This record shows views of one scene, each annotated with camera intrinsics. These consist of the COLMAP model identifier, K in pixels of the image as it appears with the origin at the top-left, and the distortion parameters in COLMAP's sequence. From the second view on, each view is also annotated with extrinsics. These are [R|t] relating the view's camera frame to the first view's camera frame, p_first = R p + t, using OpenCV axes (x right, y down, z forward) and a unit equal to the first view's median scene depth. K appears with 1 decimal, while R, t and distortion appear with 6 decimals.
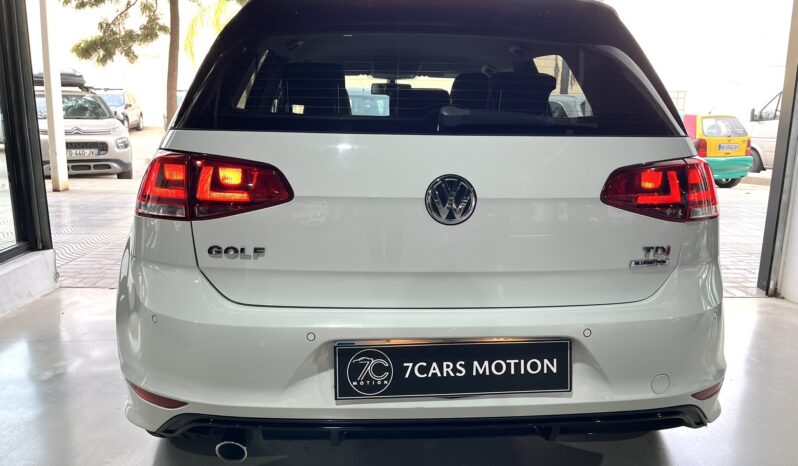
lens RADIAL K [[605.4, 0, 400.1], [0, 605.4, 226.7], [0, 0, 1]] dist [0.054796, -0.093484]
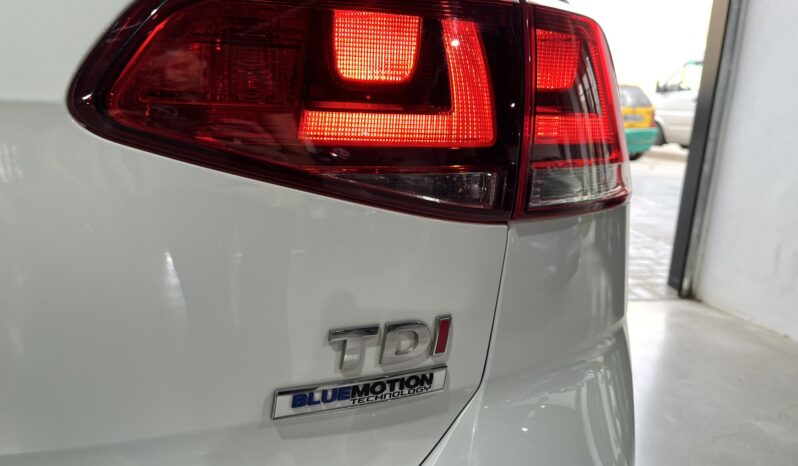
lens RADIAL K [[605.4, 0, 396.5], [0, 605.4, 233.6], [0, 0, 1]] dist [0.054796, -0.093484]
pose [[0.991629, -0.001749, 0.129105, 0.413925], [-0.005271, 0.998526, 0.054010, -0.017654], [-0.129009, -0.054238, 0.990159, 0.804039]]
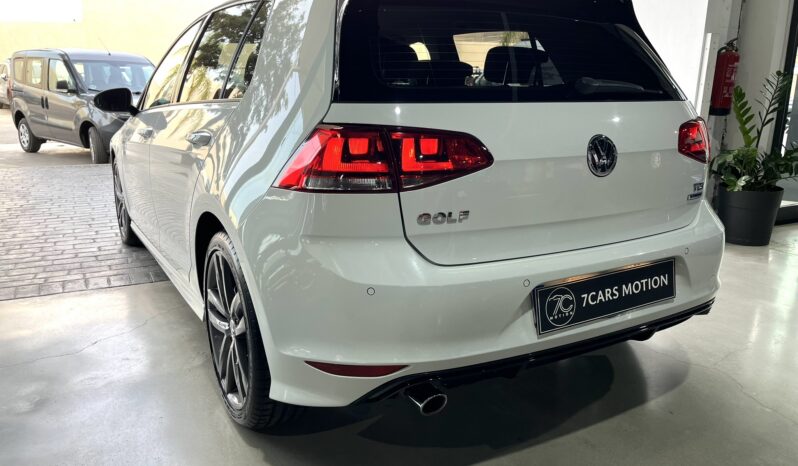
lens RADIAL K [[605.4, 0, 401.8], [0, 605.4, 229.5], [0, 0, 1]] dist [0.054796, -0.093484]
pose [[0.899818, -0.109312, 0.422348, -0.783459], [0.086890, 0.993609, 0.072047, -0.020204], [-0.427525, -0.028132, 0.903566, 0.069917]]
